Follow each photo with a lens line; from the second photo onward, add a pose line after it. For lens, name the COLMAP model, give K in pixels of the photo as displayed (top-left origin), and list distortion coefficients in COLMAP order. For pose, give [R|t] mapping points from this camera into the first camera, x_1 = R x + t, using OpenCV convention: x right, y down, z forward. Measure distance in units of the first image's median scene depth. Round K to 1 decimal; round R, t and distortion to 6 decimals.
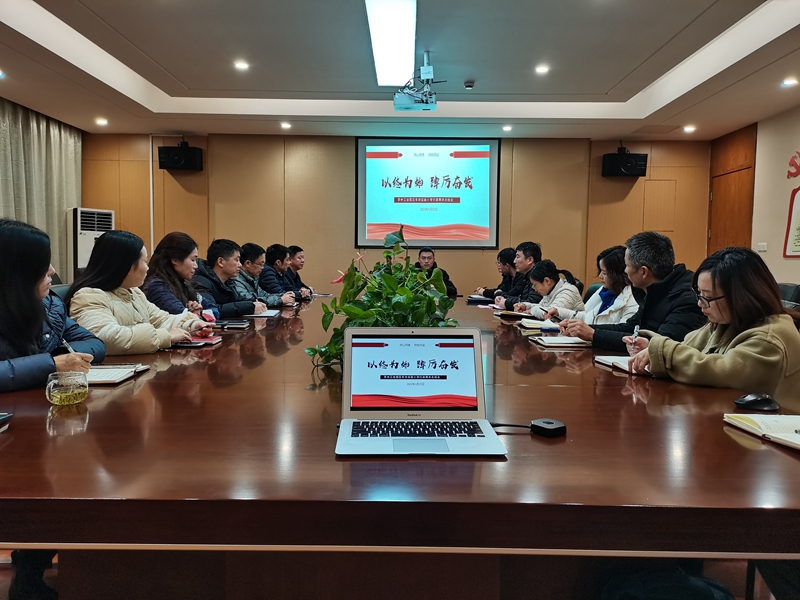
lens RADIAL K [[602.5, 0, 399.8], [0, 602.5, 302.9], [0, 0, 1]] dist [0.053608, -0.031045]
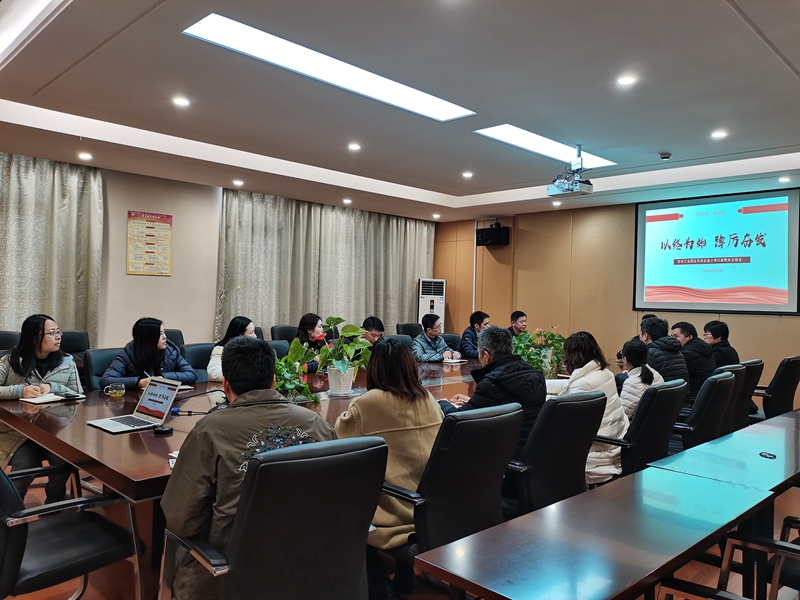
lens RADIAL K [[602.5, 0, 398.6], [0, 602.5, 298.2], [0, 0, 1]] dist [0.053608, -0.031045]
pose [[0.716626, 0.005170, -0.697439, 0.359288], [-0.064012, 0.996240, -0.058388, -0.026886], [0.694514, 0.086487, 0.714262, -0.005647]]
